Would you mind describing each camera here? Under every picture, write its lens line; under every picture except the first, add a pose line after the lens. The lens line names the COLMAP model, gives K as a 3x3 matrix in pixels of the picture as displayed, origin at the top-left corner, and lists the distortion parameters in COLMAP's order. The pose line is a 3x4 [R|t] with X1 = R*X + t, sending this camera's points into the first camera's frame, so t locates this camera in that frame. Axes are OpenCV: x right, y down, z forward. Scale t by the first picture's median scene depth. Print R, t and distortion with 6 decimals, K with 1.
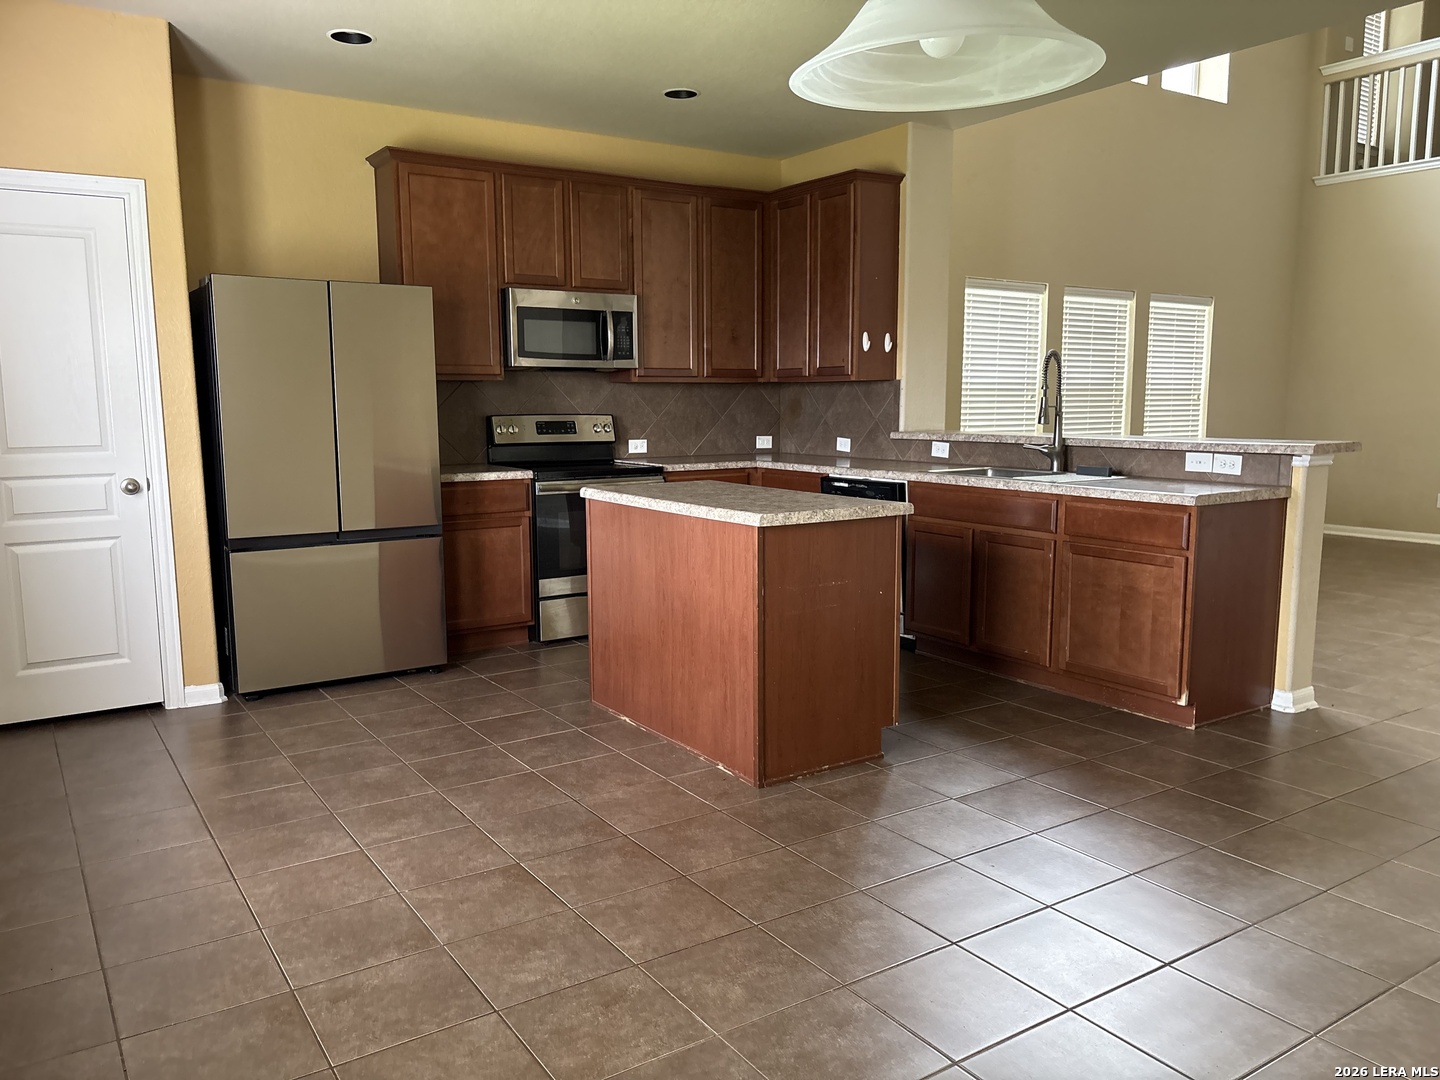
lens RADIAL K [[1091.5, 0, 720.0], [0, 1091.5, 540.0], [0, 0, 1]] dist [0.042780, -0.005508]
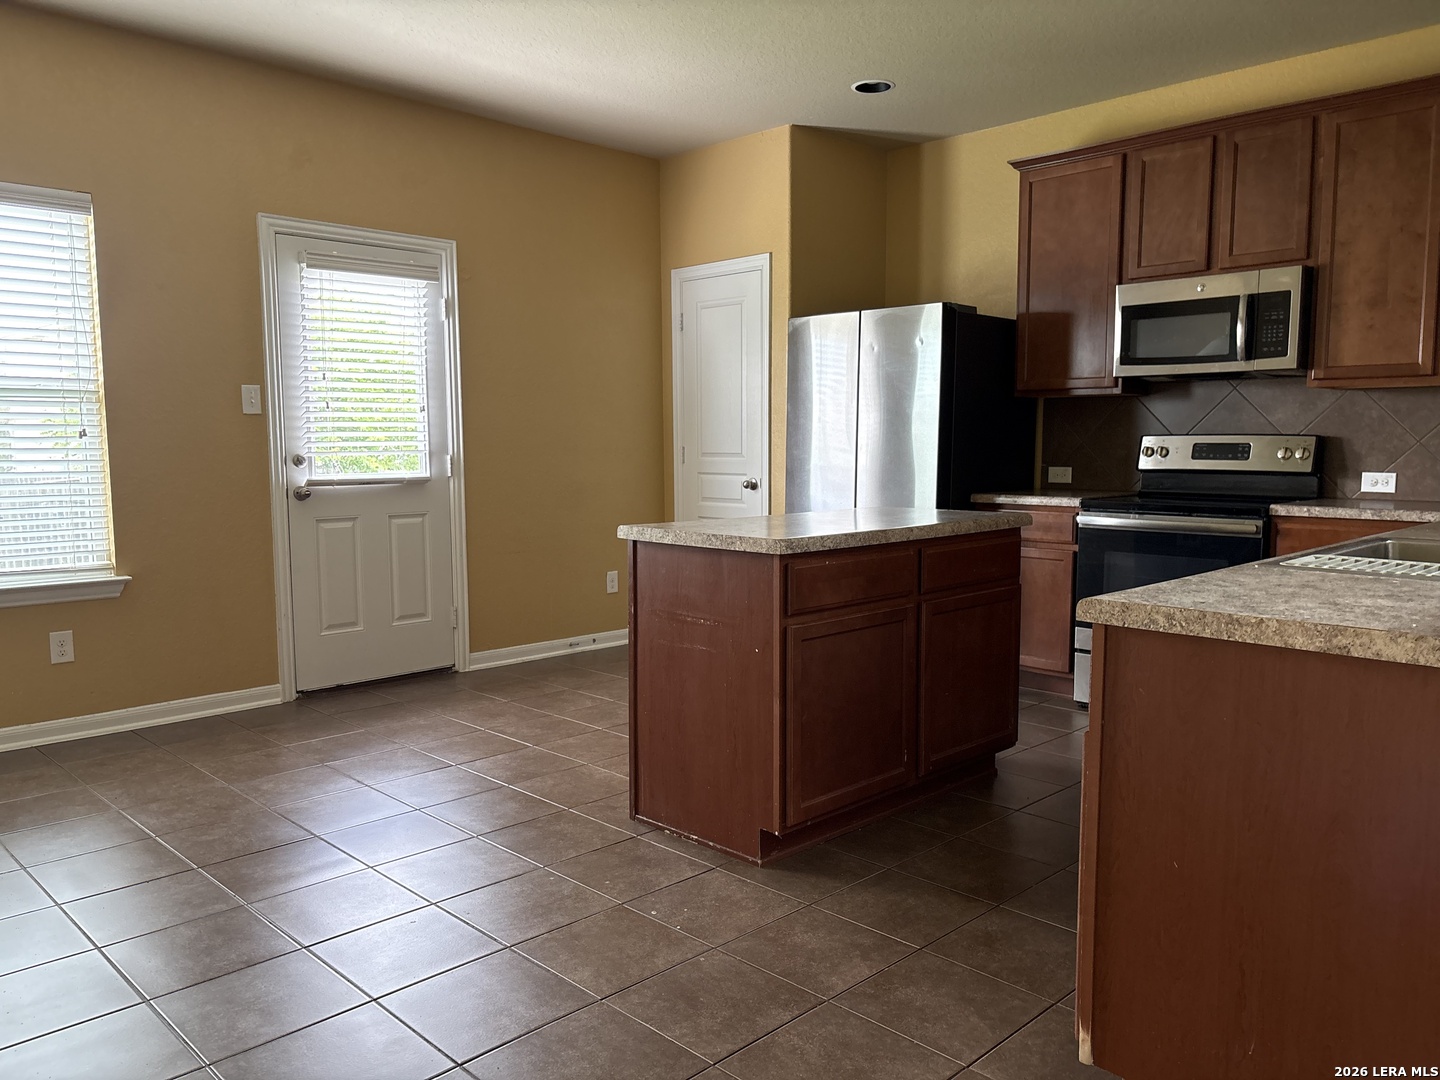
lens RADIAL K [[1091.5, 0, 720.0], [0, 1091.5, 540.0], [0, 0, 1]] dist [0.042780, -0.005508]
pose [[0.187763, 0.096430, -0.977469, 0.587902], [-0.125799, 0.989334, 0.073436, -0.055951], [0.974125, 0.109176, 0.197891, 0.531474]]
